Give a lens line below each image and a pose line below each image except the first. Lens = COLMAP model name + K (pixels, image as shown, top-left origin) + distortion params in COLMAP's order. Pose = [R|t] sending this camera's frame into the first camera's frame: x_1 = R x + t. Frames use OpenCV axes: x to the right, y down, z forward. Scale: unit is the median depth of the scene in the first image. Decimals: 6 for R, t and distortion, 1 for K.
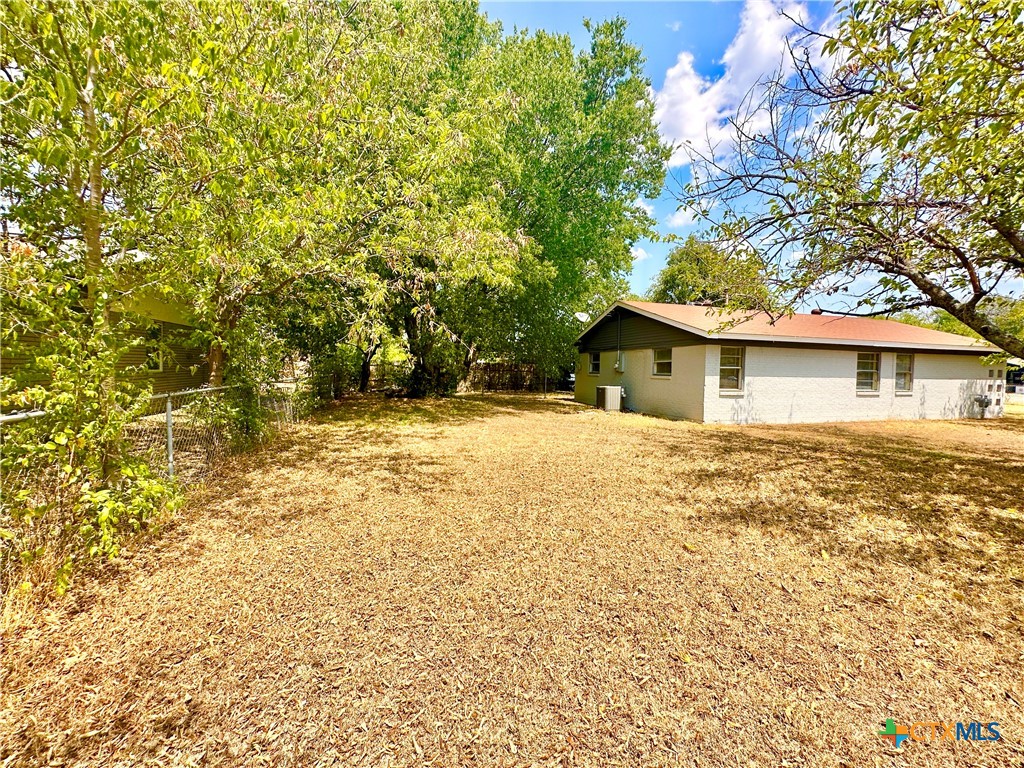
lens RADIAL K [[411.0, 0, 510.3], [0, 411.0, 384.2], [0, 0, 1]] dist [-0.001587, -0.000213]
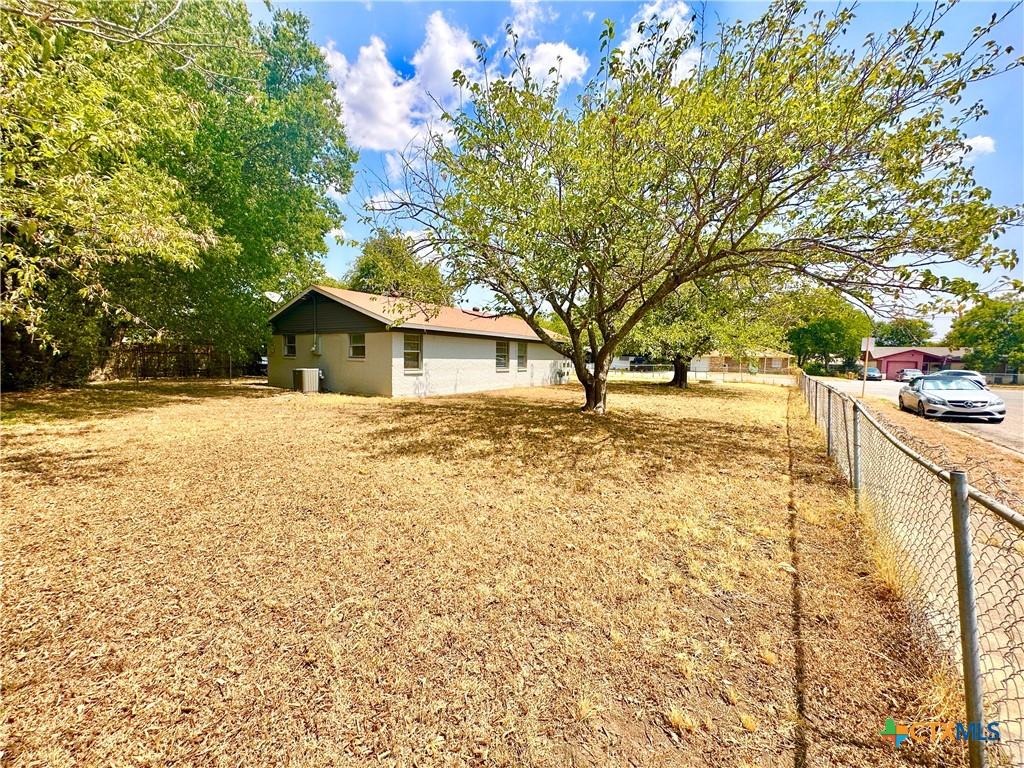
lens RADIAL K [[411.0, 0, 510.3], [0, 411.0, 384.2], [0, 0, 1]] dist [-0.001587, -0.000213]
pose [[0.770604, -0.043454, 0.635831, -0.022877], [0.017383, 0.998735, 0.047187, 0.004727], [-0.637077, -0.025310, 0.770385, -0.126759]]
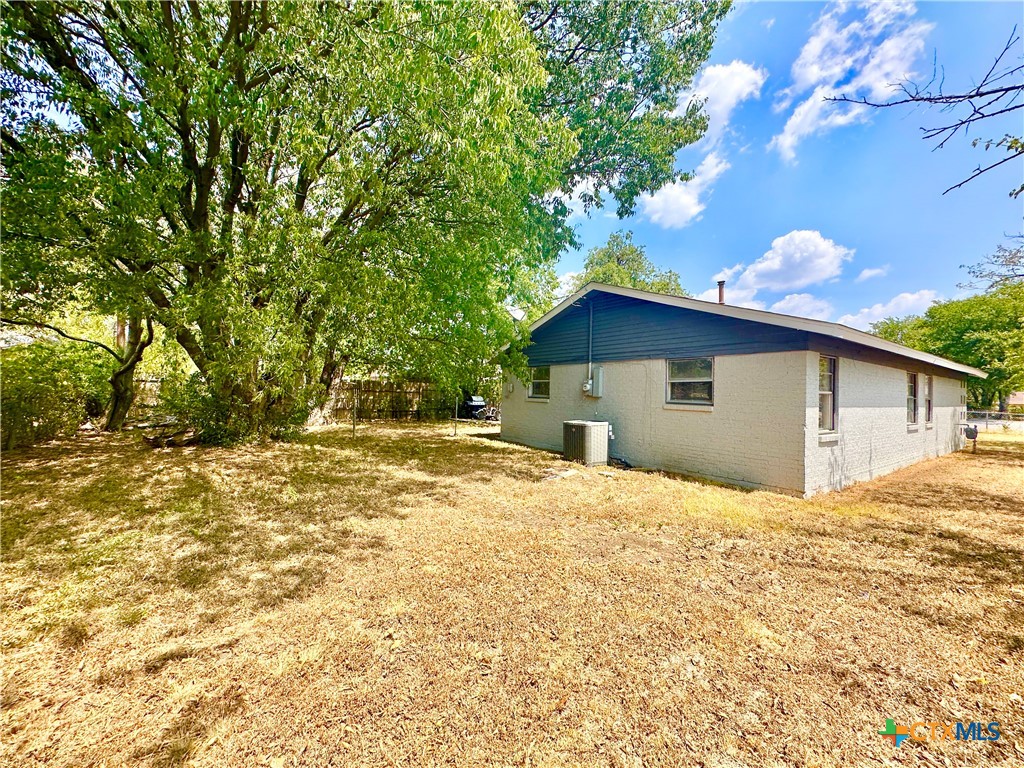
lens RADIAL K [[411.0, 0, 510.3], [0, 411.0, 384.2], [0, 0, 1]] dist [-0.001587, -0.000213]
pose [[0.950461, 0.011481, 0.310632, -0.053498], [0.003381, 0.998877, -0.047264, -0.023816], [-0.310825, 0.045973, 0.949355, 0.534688]]
